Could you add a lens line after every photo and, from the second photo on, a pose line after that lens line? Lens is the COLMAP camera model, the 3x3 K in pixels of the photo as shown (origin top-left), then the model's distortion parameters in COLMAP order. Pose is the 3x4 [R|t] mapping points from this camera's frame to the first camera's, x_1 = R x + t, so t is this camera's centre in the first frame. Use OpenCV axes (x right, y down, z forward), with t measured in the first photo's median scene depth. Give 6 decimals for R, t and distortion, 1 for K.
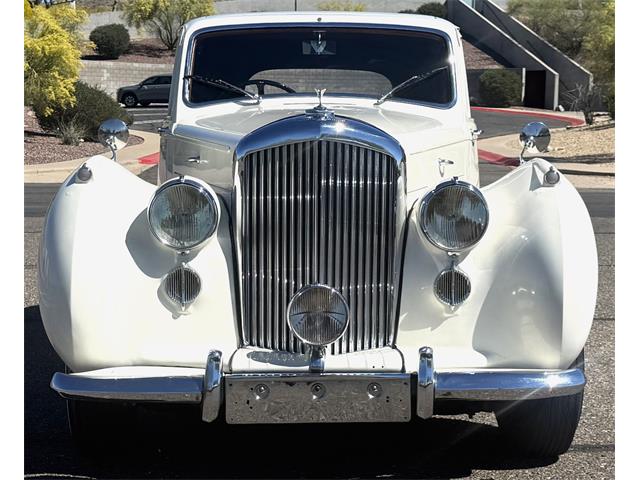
lens RADIAL K [[1334.2, 0, 300.7], [0, 1334.2, 239.7], [0, 0, 1]] dist [0.015943, 0.028657]
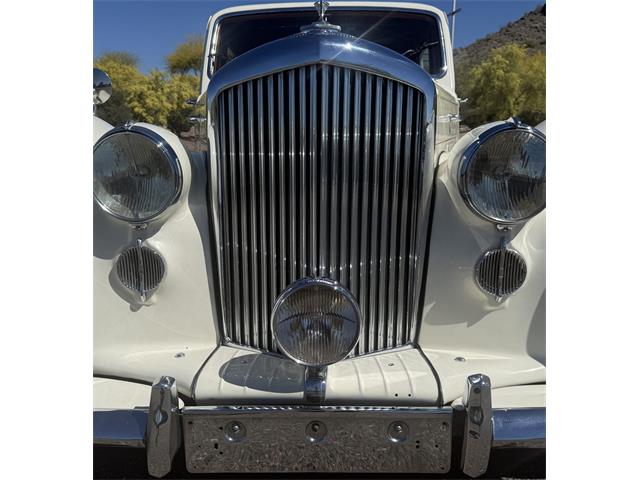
lens RADIAL K [[574.5, 0, 298.7], [0, 574.5, 244.5], [0, 0, 1]] dist [0.063303, -0.003918]
pose [[0.999081, -0.002027, -0.042803, 0.016095], [0.006375, 0.994797, 0.101681, -0.012786], [0.042374, -0.101860, 0.993896, 0.677102]]
